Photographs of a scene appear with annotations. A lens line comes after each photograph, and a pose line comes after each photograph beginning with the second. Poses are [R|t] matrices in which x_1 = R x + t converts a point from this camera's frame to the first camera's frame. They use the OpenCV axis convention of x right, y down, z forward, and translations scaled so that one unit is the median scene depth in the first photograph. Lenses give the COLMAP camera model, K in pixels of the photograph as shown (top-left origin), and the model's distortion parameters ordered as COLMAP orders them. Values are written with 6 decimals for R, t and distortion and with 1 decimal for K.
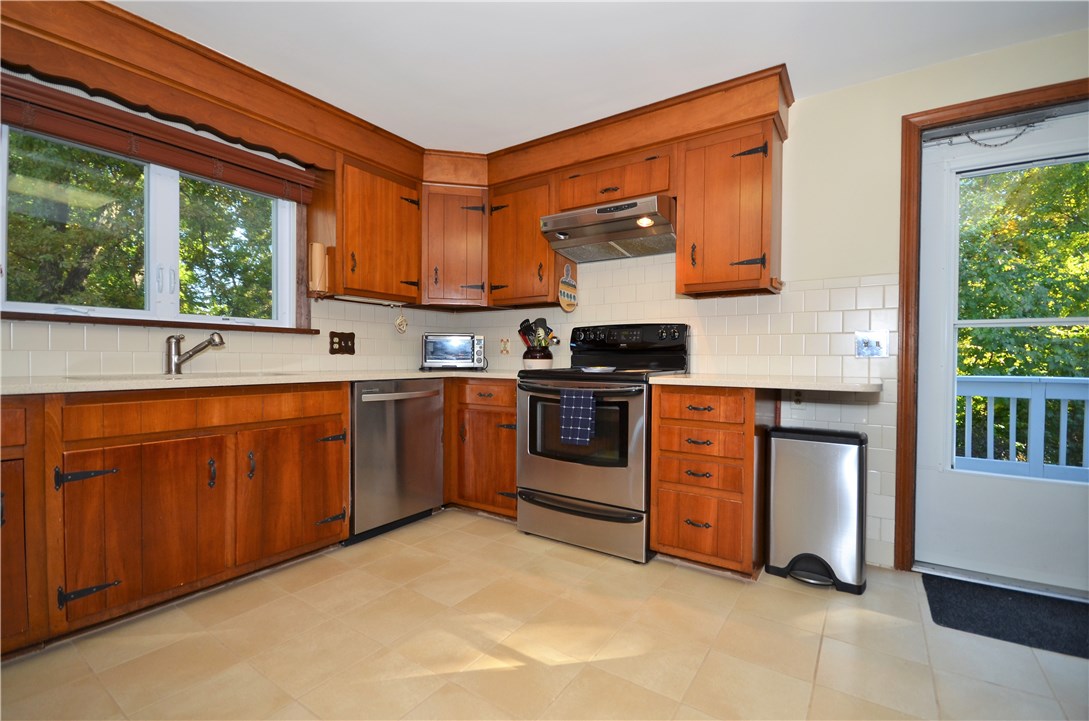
lens RADIAL K [[469.5, 0, 554.1], [0, 469.5, 363.4], [0, 0, 1]] dist [-0.008425, -0.003805]
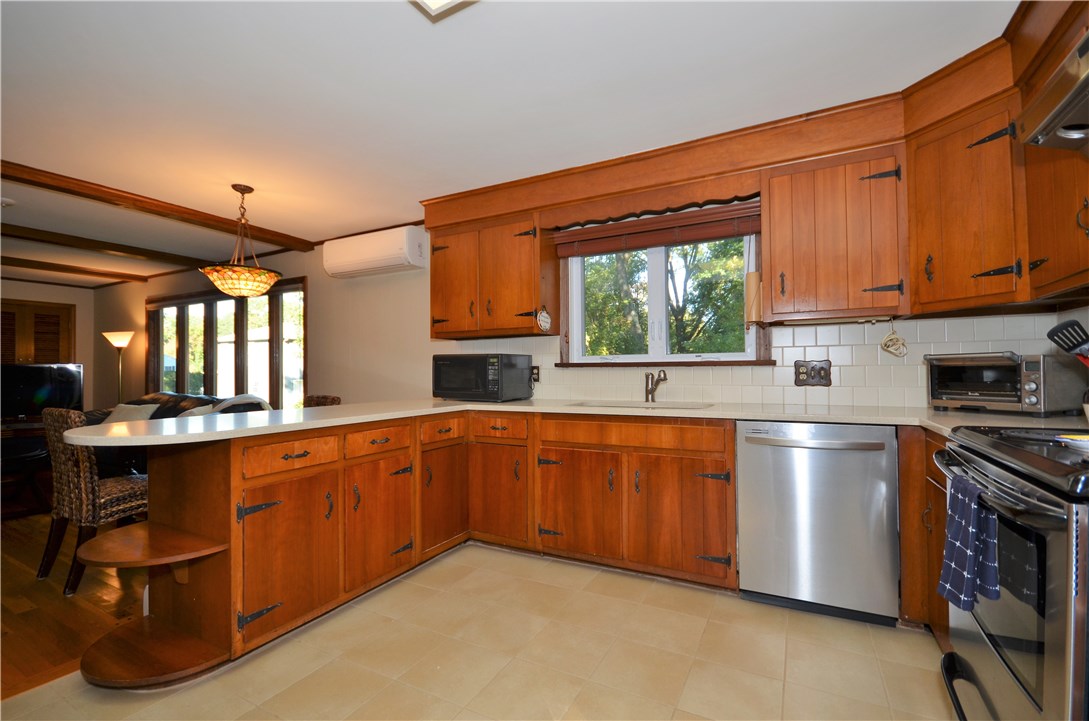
lens RADIAL K [[469.5, 0, 553.5], [0, 469.5, 365.9], [0, 0, 1]] dist [-0.008425, -0.003805]
pose [[0.105401, -0.023568, -0.994151, 0.518170], [-0.001956, 0.999712, -0.023907, -0.050584], [0.994428, 0.004464, 0.105324, 0.623452]]
